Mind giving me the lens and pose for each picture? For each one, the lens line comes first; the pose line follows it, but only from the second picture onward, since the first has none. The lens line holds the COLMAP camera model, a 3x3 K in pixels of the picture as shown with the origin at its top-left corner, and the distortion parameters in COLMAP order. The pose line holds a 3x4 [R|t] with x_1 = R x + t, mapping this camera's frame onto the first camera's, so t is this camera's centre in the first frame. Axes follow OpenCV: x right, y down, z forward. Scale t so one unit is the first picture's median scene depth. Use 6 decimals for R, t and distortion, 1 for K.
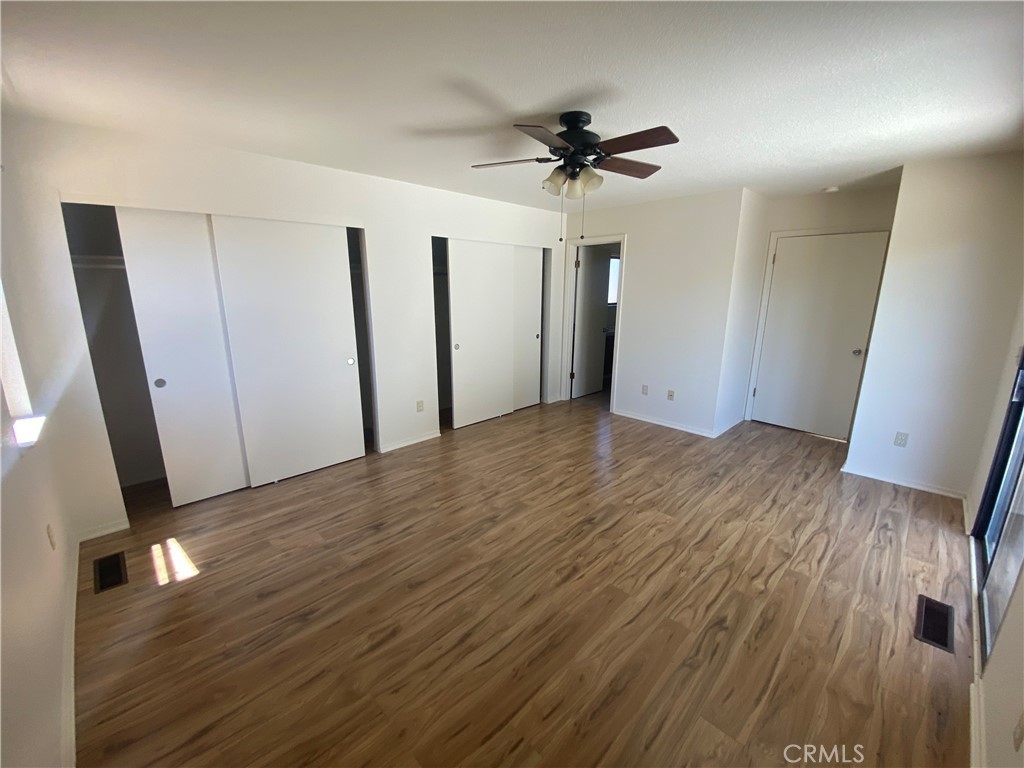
lens RADIAL K [[415.0, 0, 509.8], [0, 415.0, 382.4], [0, 0, 1]] dist [0.014995, -0.018487]
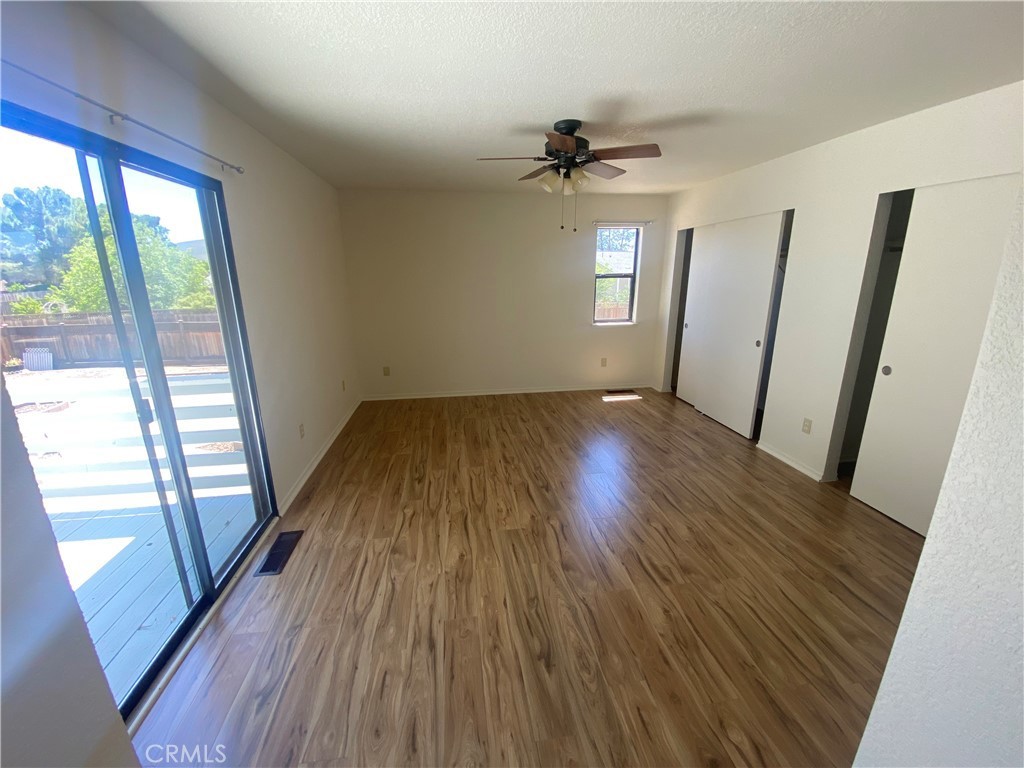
lens RADIAL K [[415.0, 0, 509.8], [0, 415.0, 382.4], [0, 0, 1]] dist [0.014995, -0.018487]
pose [[-0.591024, 0.206220, -0.779848, 1.163641], [-0.185180, 0.906264, 0.379991, -0.351576], [0.785111, 0.368996, -0.497436, 1.521125]]
